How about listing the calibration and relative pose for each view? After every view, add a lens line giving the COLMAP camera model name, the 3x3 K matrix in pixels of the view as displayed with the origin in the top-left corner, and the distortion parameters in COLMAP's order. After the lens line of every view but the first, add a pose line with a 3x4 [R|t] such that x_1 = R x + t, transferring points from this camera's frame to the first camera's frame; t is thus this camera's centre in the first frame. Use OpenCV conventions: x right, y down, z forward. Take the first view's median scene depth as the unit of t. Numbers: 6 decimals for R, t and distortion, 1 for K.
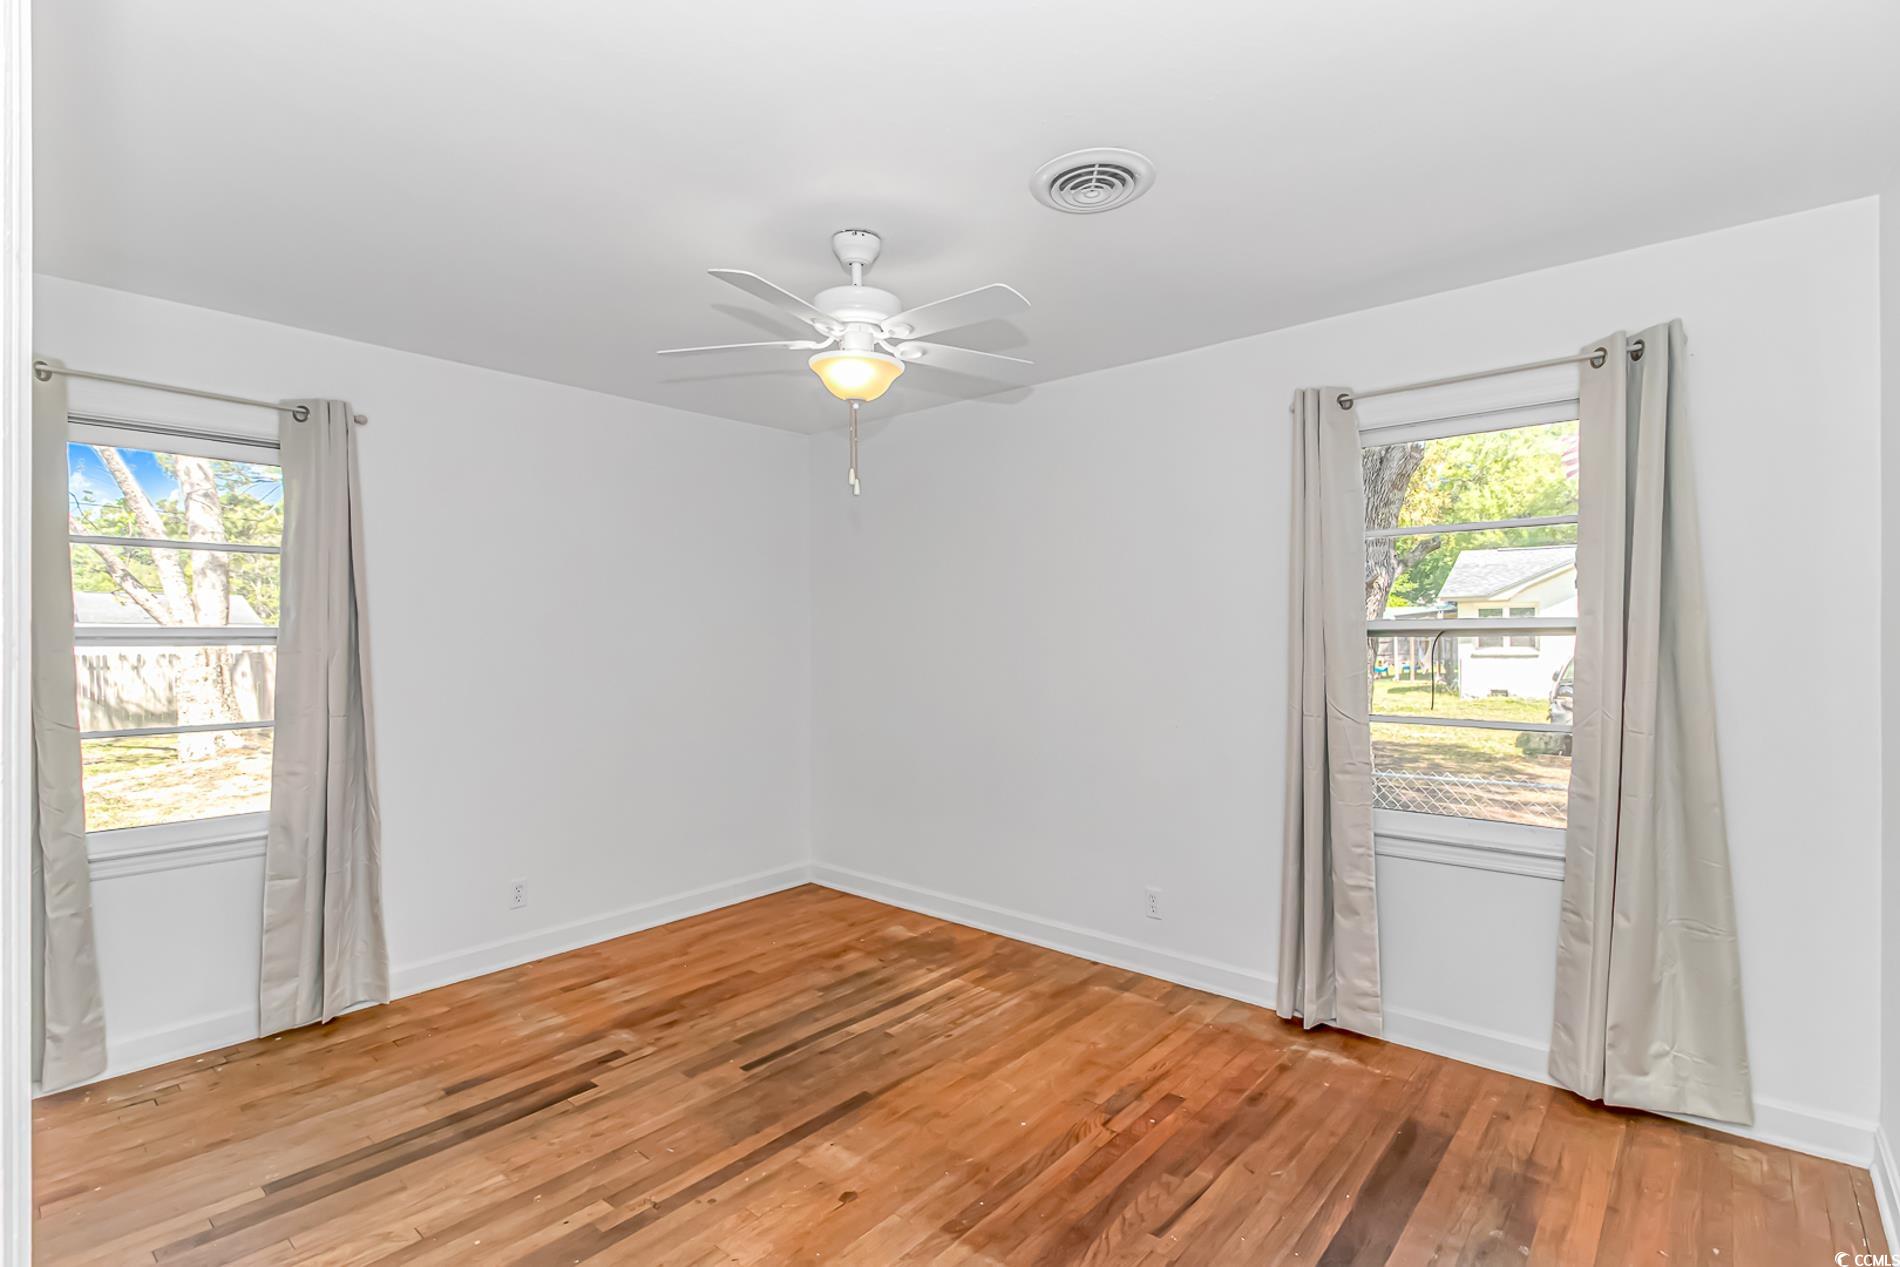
lens RADIAL K [[889.0, 0, 950.1], [0, 889.0, 643.0], [0, 0, 1]] dist [0.008907, -0.014095]
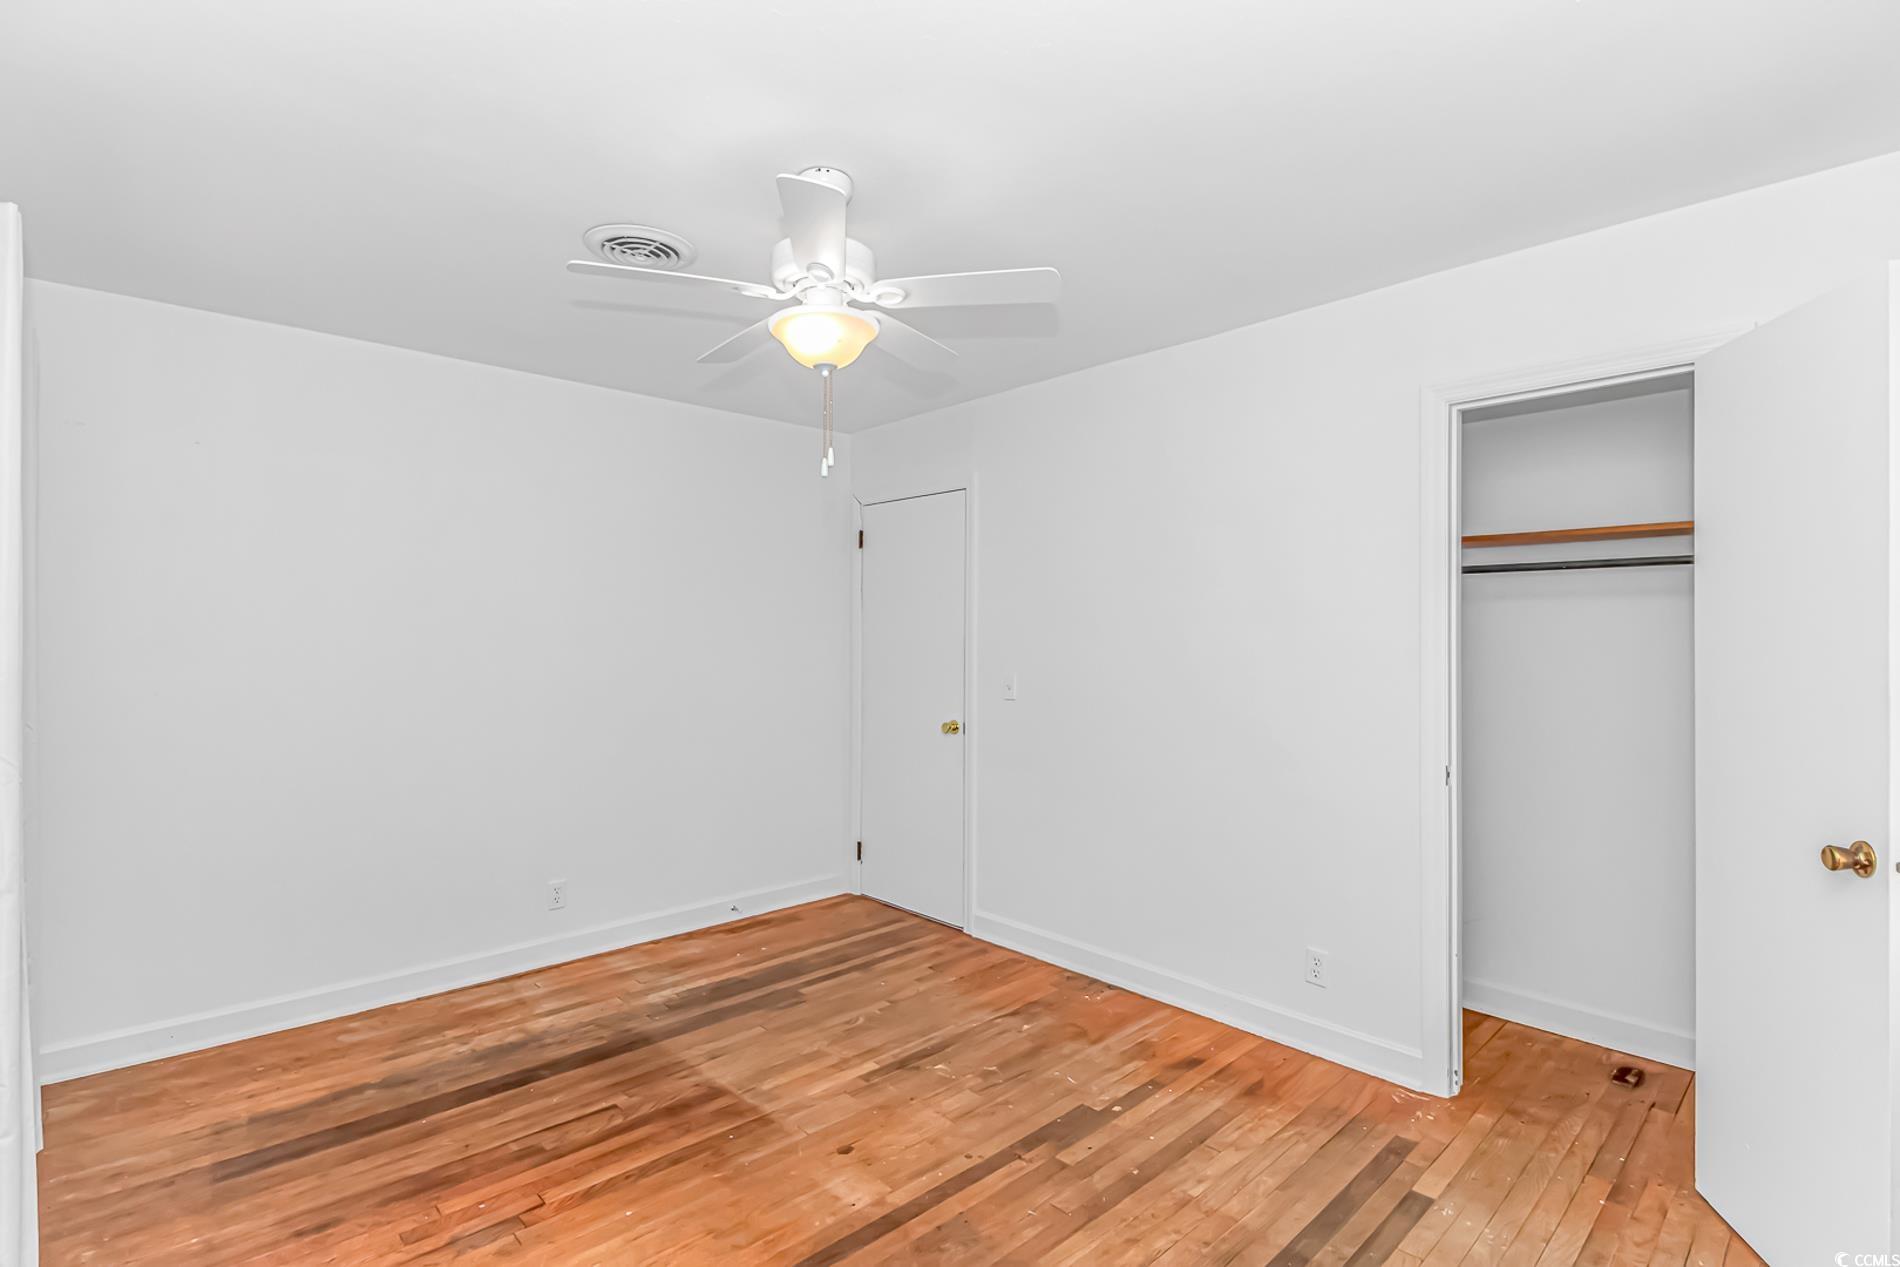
lens RADIAL K [[889.0, 0, 950.1], [0, 889.0, 643.0], [0, 0, 1]] dist [0.008907, -0.014095]
pose [[-0.995132, 0.005394, 0.098408, -0.340430], [0.005787, 0.999976, 0.003706, -0.005621], [-0.098385, 0.004258, -0.995139, 1.994394]]
